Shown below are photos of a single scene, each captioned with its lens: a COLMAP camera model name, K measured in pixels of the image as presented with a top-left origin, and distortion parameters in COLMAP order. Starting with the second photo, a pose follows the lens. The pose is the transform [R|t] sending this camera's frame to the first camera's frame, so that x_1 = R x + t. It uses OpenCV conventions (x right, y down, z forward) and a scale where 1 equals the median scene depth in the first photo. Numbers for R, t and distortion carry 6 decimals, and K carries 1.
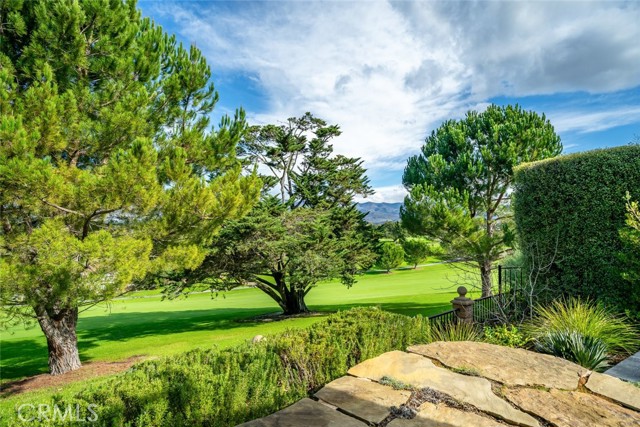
lens RADIAL K [[333.7, 0, 321.2], [0, 333.7, 215.6], [0, 0, 1]] dist [-0.001076, 0.000825]
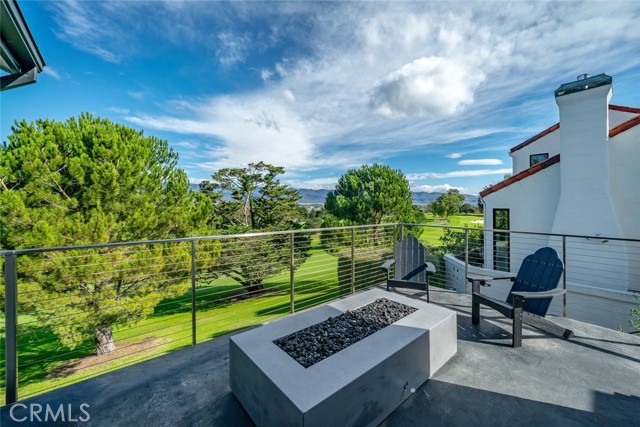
lens RADIAL K [[247.3, 0, 320.0], [0, 247.3, 213.5], [0, 0, 1]] dist [-0.012996, 0.000014]
pose [[0.989129, -0.006150, 0.146921, 0.074004], [-0.000603, 0.998947, 0.045870, -0.162222], [-0.147048, -0.045460, 0.988084, -0.192985]]
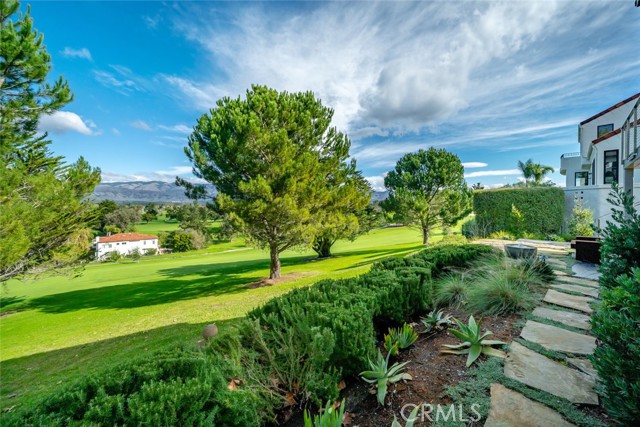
lens RADIAL K [[228.5, 0, 328.4], [0, 228.5, 206.8], [0, 0, 1]] dist [-0.019995, 0.000015]
pose [[0.983952, -0.003563, 0.178396, -0.379750], [-0.002236, 0.999476, 0.032293, -0.021363], [-0.178418, -0.032174, 0.983429, -0.264706]]
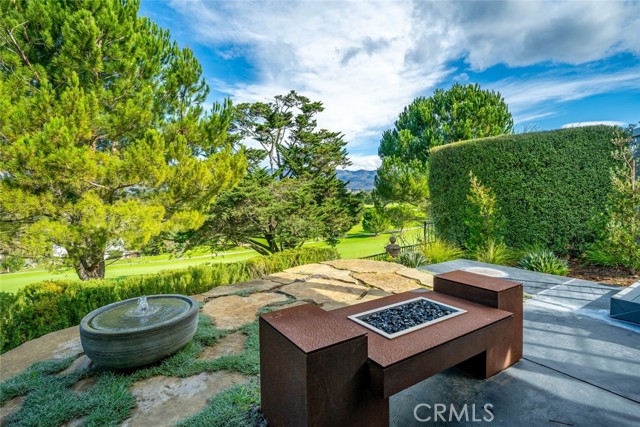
lens RADIAL K [[317.7, 0, 322.5], [0, 317.7, 214.1], [0, 0, 1]] dist [0.001762, 0.000125]
pose [[0.999602, -0.015870, 0.023311, 0.036365], [0.013573, 0.995330, 0.095576, -0.003972], [-0.024719, -0.095222, 0.995149, -0.107187]]
